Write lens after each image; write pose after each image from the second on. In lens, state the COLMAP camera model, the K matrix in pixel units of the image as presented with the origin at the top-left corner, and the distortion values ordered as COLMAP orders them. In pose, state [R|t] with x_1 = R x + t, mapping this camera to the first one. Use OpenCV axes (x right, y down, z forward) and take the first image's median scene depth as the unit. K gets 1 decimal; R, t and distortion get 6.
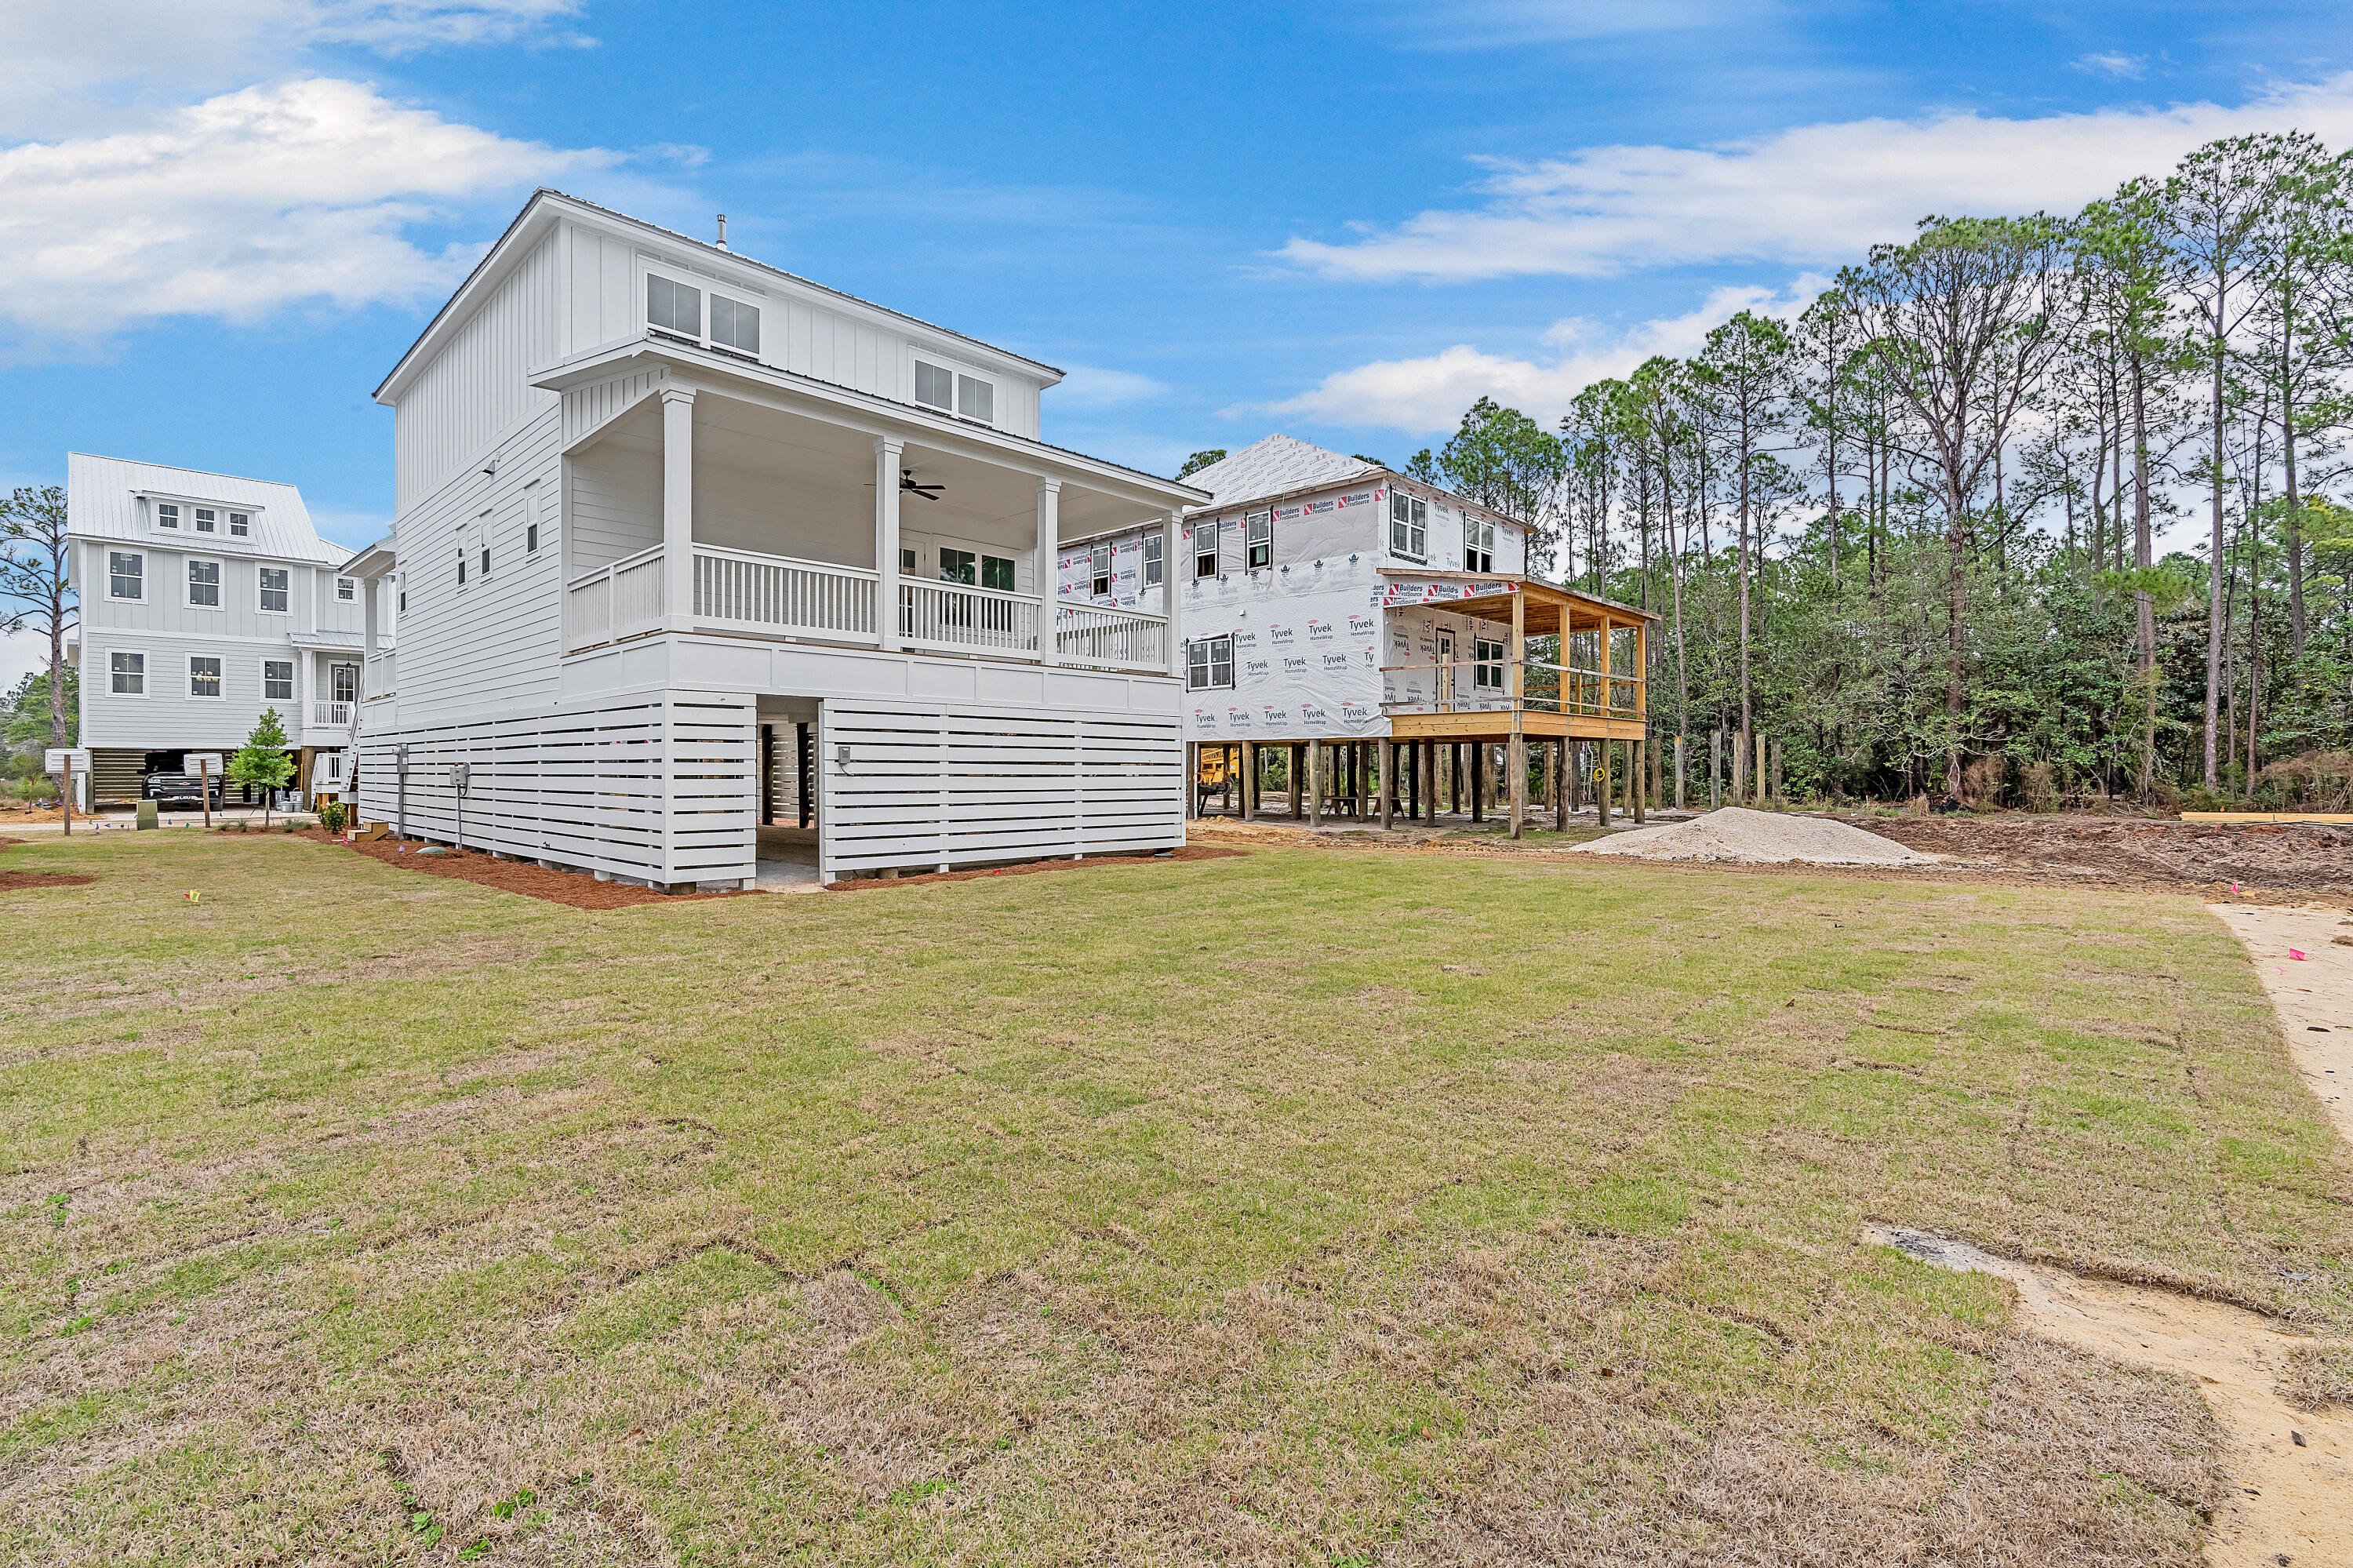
lens RADIAL K [[1065.2, 0, 1179.7], [0, 1065.2, 769.1], [0, 0, 1]] dist [-0.004814, -0.000085]
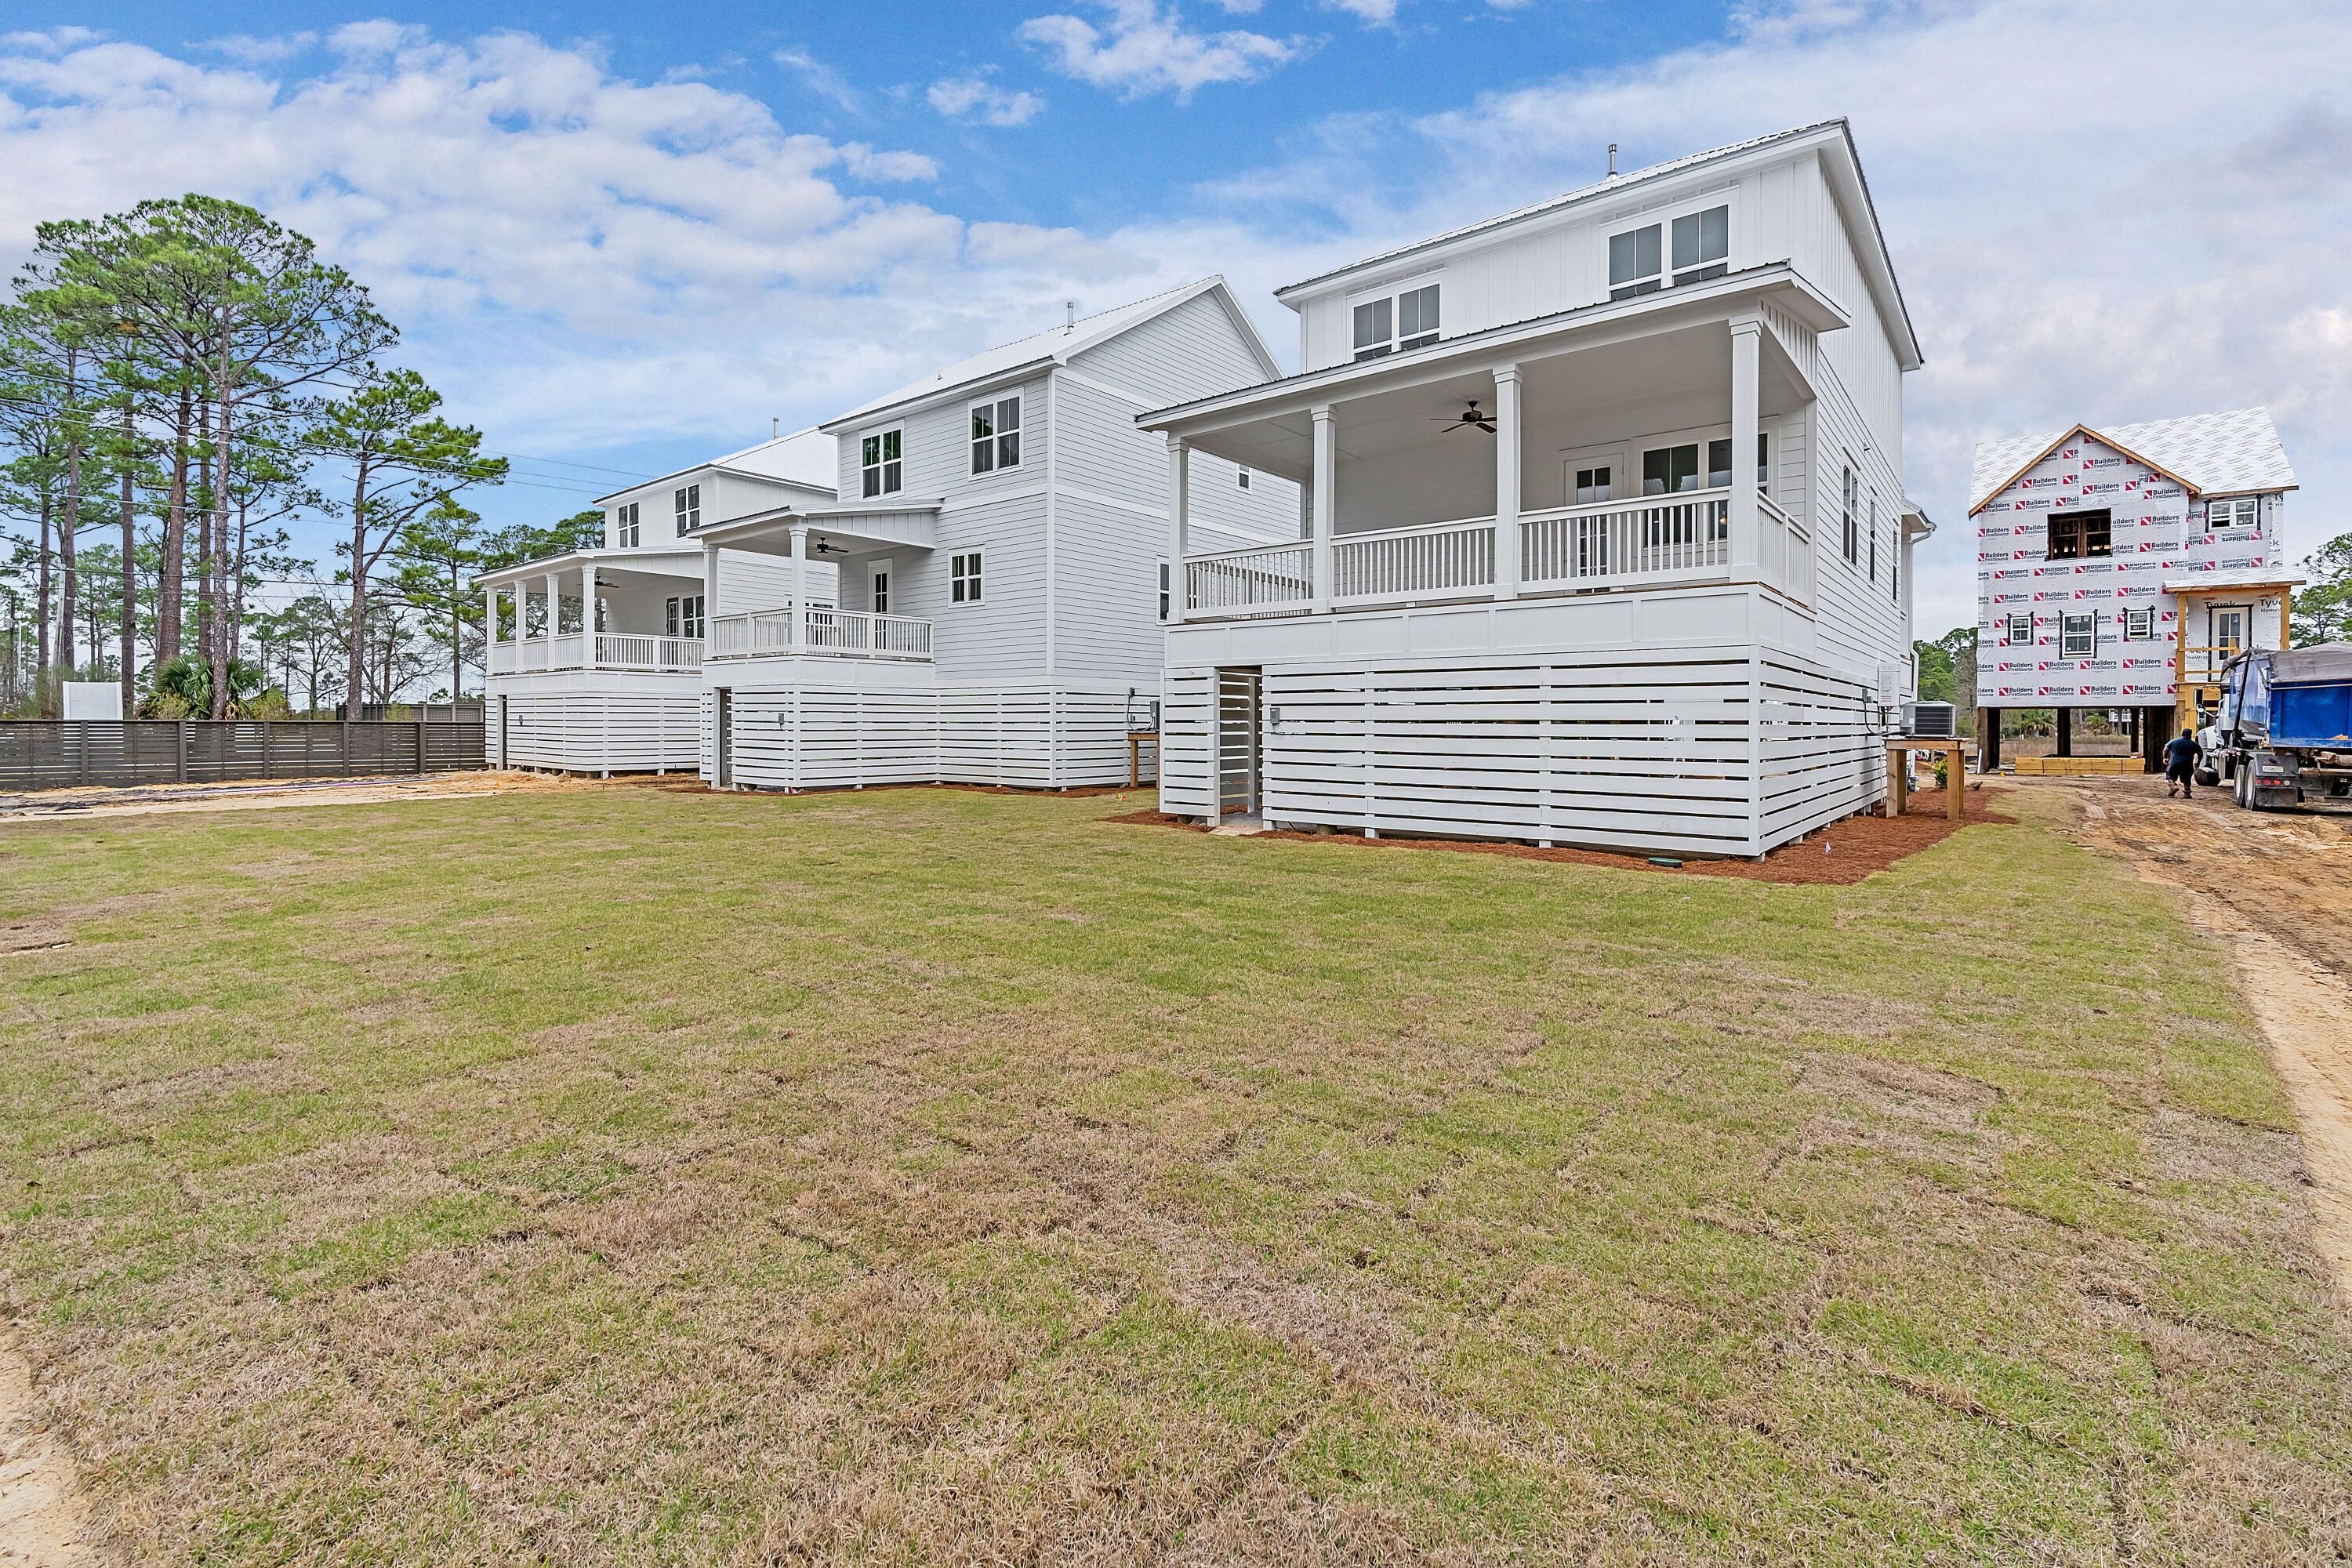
lens RADIAL K [[1064.7, 0, 1200.2], [0, 1064.7, 741.2], [0, 0, 1]] dist [-0.004814, -0.000085]
pose [[0.094736, 0.014098, -0.995403, 0.723982], [-0.002800, 0.999900, 0.013895, -0.001858], [0.995499, 0.001471, 0.094766, 0.765044]]
